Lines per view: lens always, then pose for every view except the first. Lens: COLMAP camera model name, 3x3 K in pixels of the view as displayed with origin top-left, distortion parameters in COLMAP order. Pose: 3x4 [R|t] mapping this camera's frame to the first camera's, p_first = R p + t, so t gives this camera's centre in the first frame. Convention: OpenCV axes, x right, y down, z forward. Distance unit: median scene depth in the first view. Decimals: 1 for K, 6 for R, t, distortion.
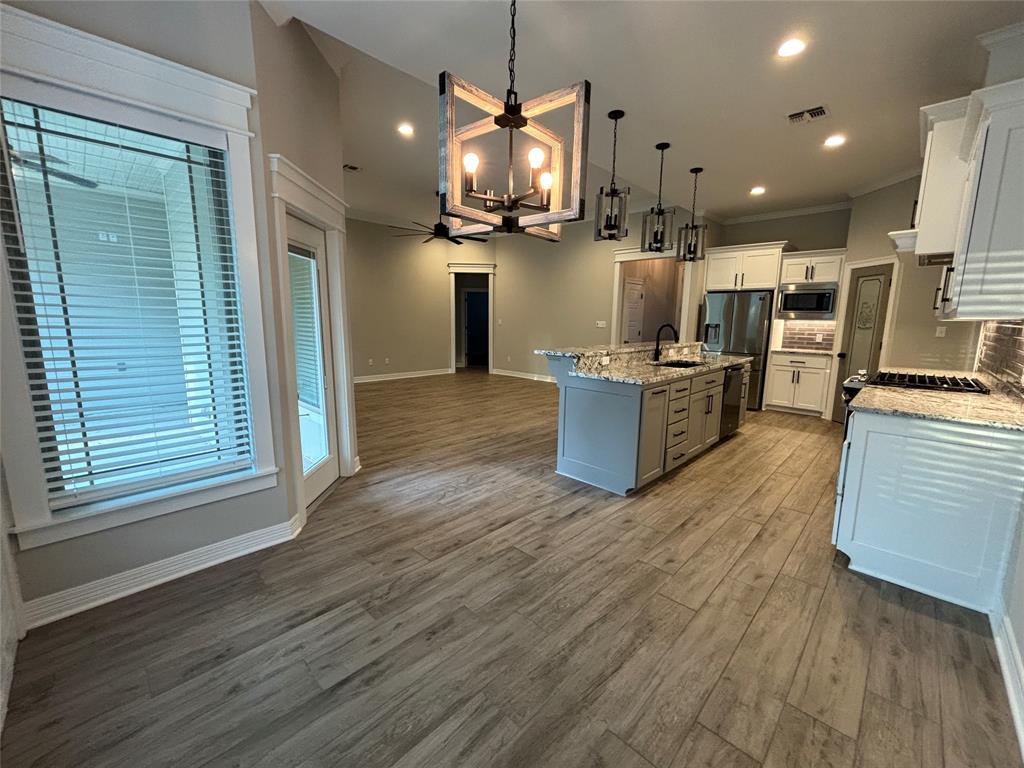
lens RADIAL K [[415.3, 0, 511.9], [0, 415.3, 381.9], [0, 0, 1]] dist [0.007486, -0.003402]
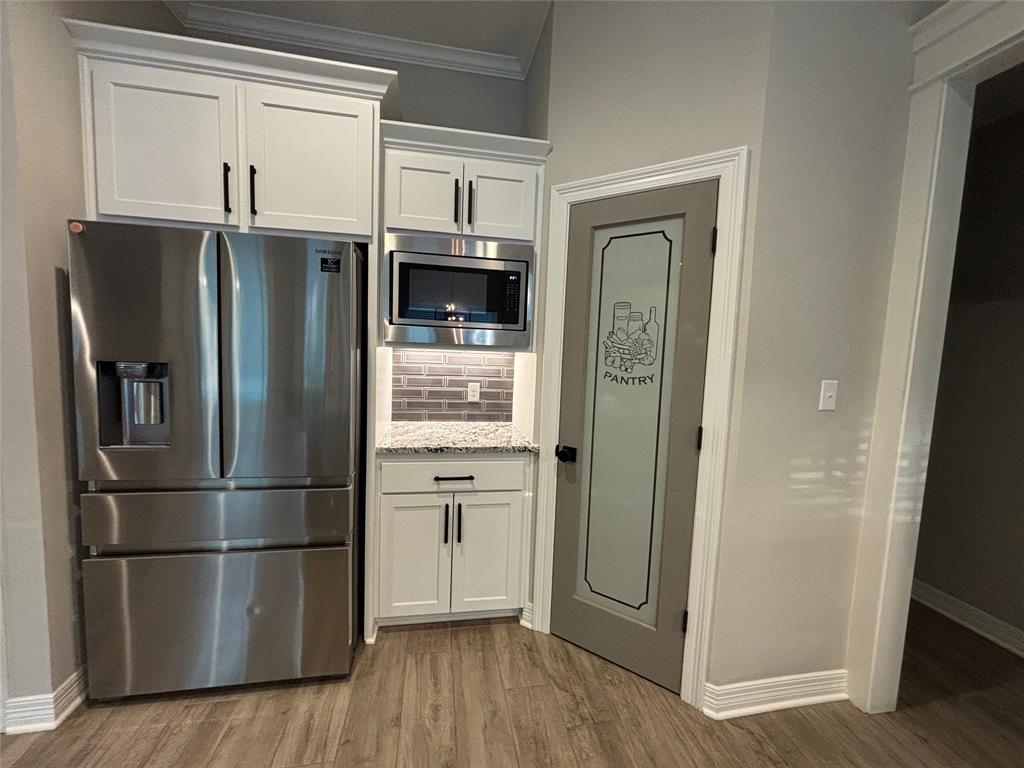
lens RADIAL K [[415.3, 0, 511.9], [0, 415.3, 381.9], [0, 0, 1]] dist [0.007486, -0.003402]
pose [[0.579245, -0.062171, 0.812779, 0.578797], [0.092854, 0.995630, 0.009984, -0.154162], [-0.809848, 0.069687, 0.582487, 0.980846]]
